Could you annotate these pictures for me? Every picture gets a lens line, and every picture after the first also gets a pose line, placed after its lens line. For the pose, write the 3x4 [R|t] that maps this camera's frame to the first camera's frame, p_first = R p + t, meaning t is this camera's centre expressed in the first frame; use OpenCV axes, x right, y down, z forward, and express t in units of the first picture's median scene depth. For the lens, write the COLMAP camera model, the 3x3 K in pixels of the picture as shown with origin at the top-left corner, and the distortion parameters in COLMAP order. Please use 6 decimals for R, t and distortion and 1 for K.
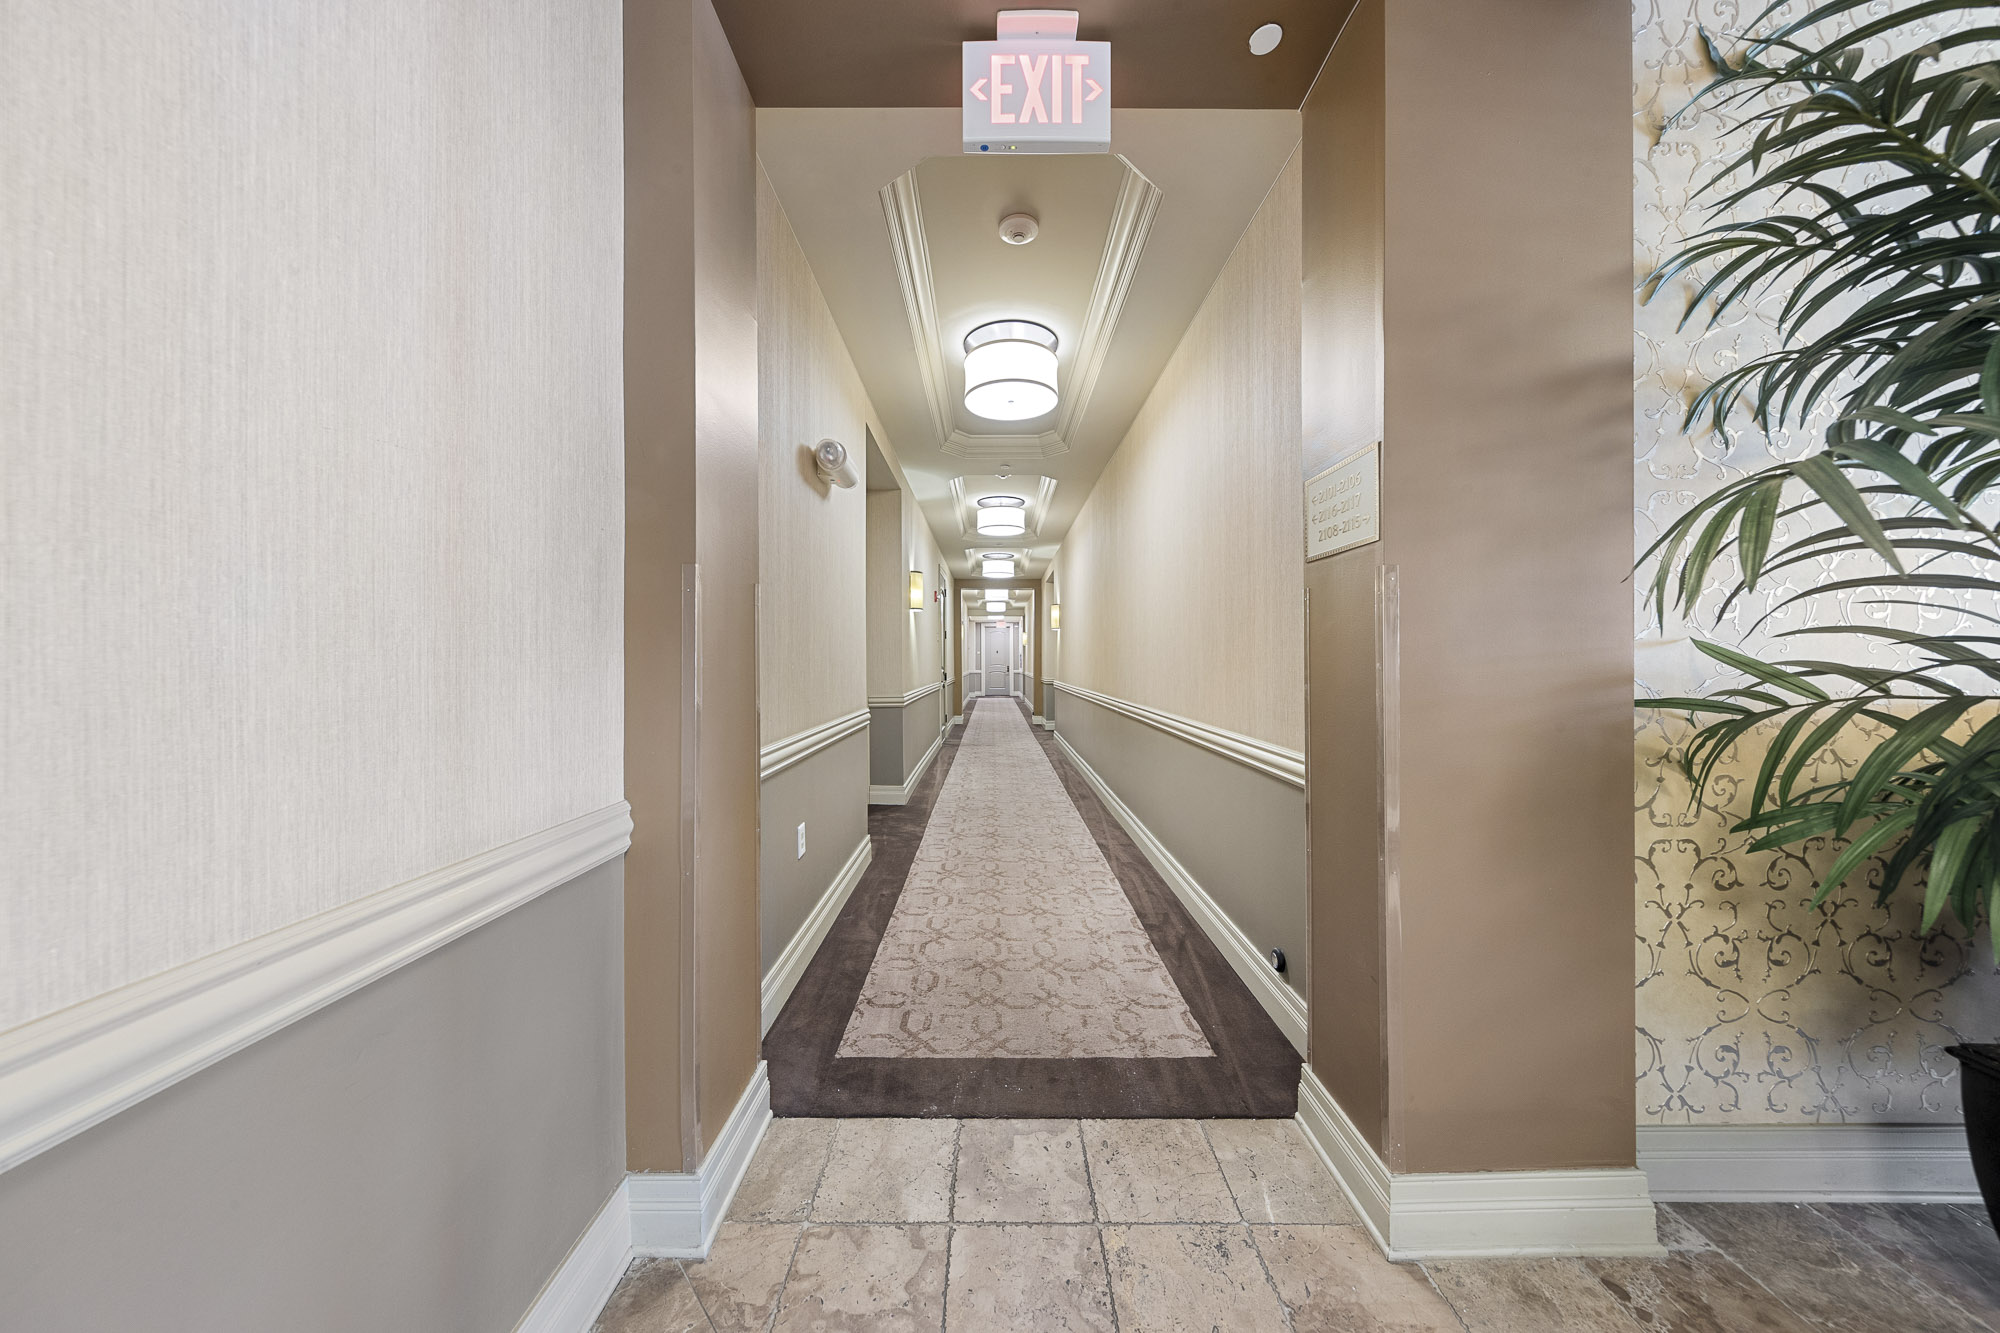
lens RADIAL K [[638.4, 0, 996.4], [0, 638.4, 657.9], [0, 0, 1]] dist [-0.000613, -0.000031]
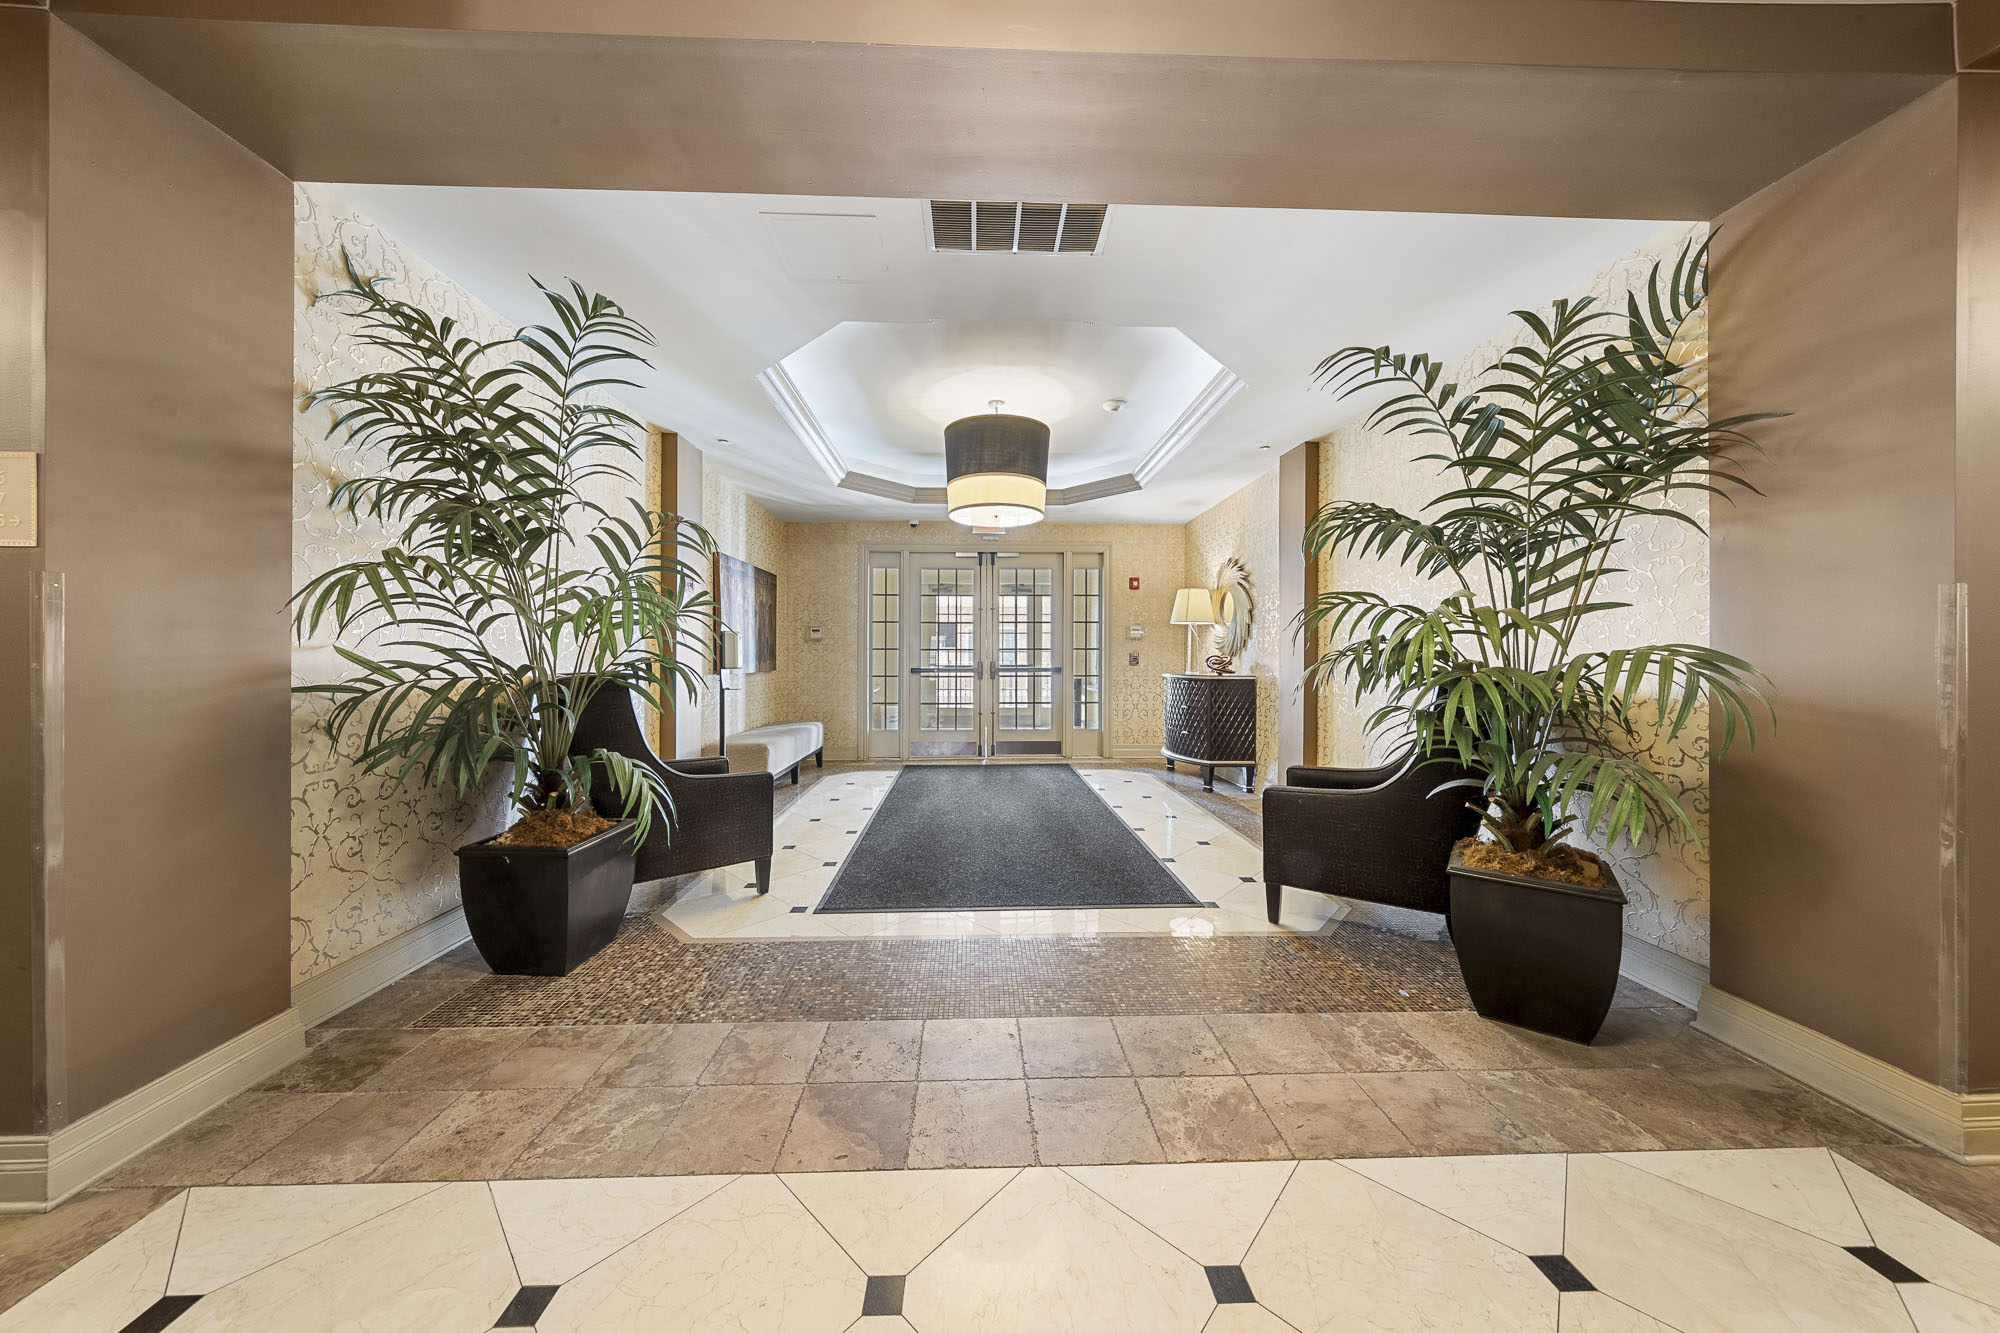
lens RADIAL K [[638.4, 0, 993.5], [0, 638.4, 657.3], [0, 0, 1]] dist [-0.000613, -0.000031]
pose [[-0.031360, 0.002475, 0.999505, -0.485110], [-0.004878, 0.999985, -0.002629, -0.006502], [-0.999496, -0.004959, -0.031348, -0.533046]]
